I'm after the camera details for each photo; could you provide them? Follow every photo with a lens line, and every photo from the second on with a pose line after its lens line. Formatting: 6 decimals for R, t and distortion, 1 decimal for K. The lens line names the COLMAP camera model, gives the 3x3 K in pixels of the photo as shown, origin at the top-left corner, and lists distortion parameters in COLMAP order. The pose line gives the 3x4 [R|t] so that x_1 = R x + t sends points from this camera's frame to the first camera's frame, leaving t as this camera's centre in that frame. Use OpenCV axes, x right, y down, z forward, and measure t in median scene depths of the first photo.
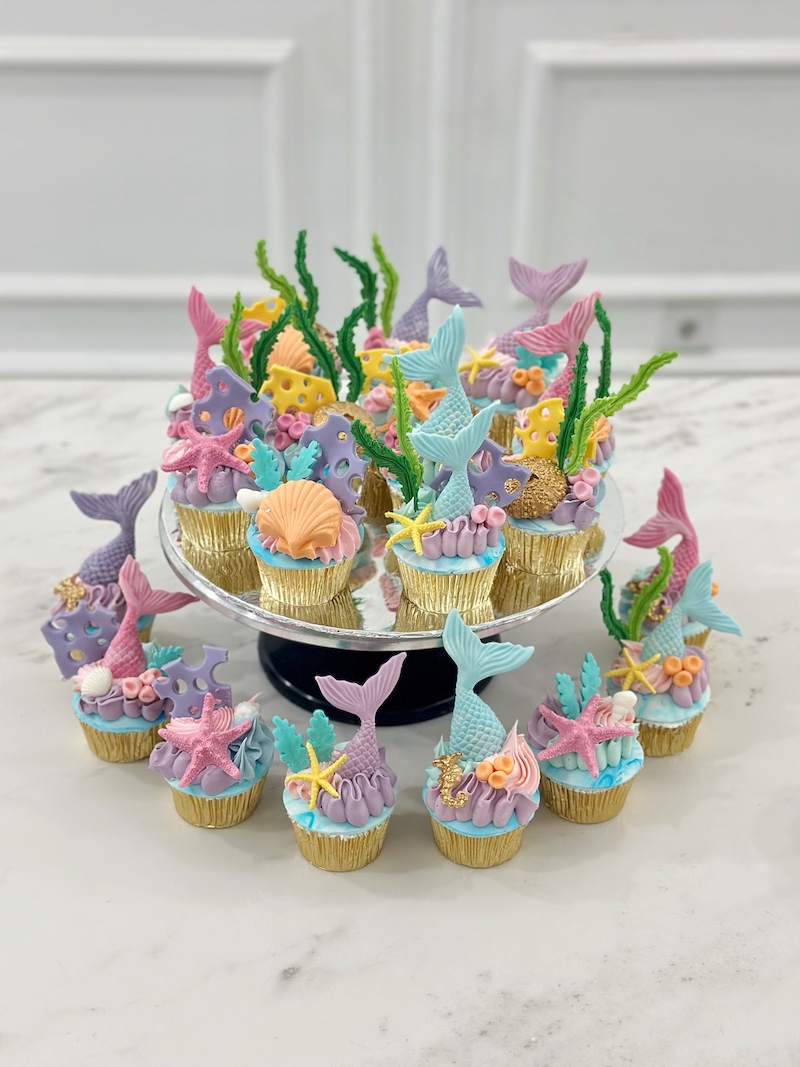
lens RADIAL K [[1506.2, 0, 401.3], [0, 1506.2, 536.0], [0, 0, 1]] dist [0.110116, 0.000000]
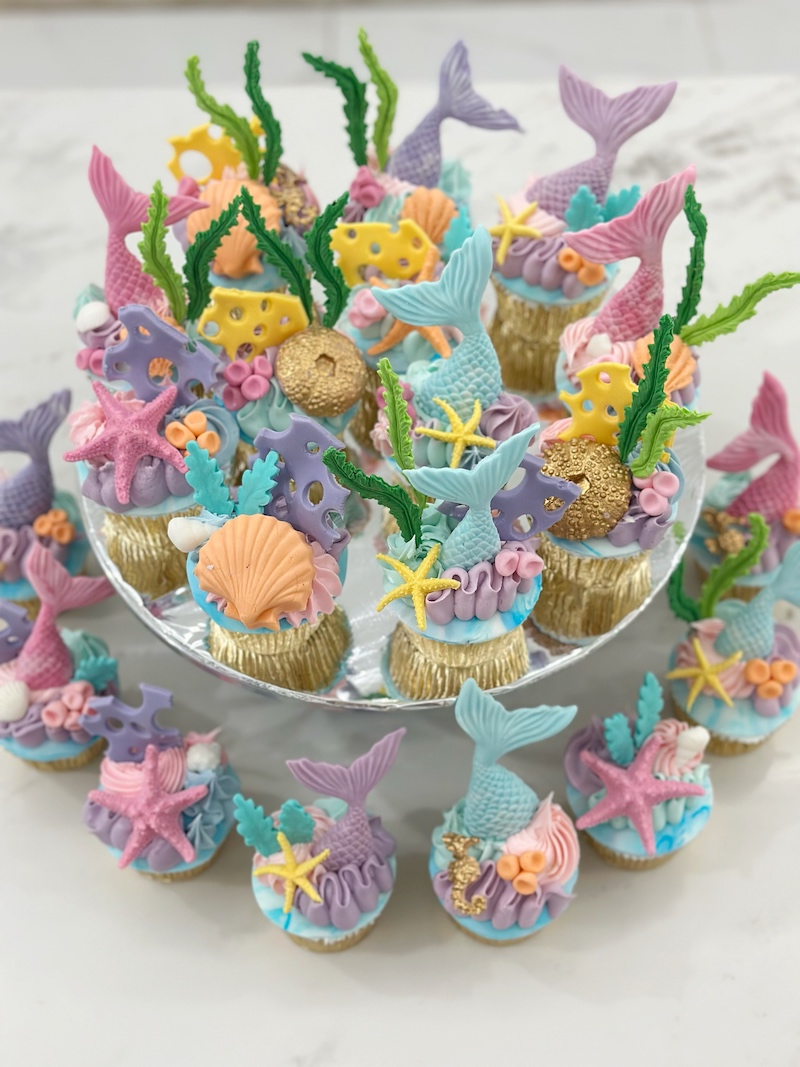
lens RADIAL K [[1506.2, 0, 399.0], [0, 1506.2, 530.3], [0, 0, 1]] dist [0.110116, 0.000000]
pose [[0.999755, -0.001295, -0.022083, 0.015294], [0.009470, 0.927241, 0.374346, -0.273850], [0.019991, -0.374463, 0.927026, 0.317157]]
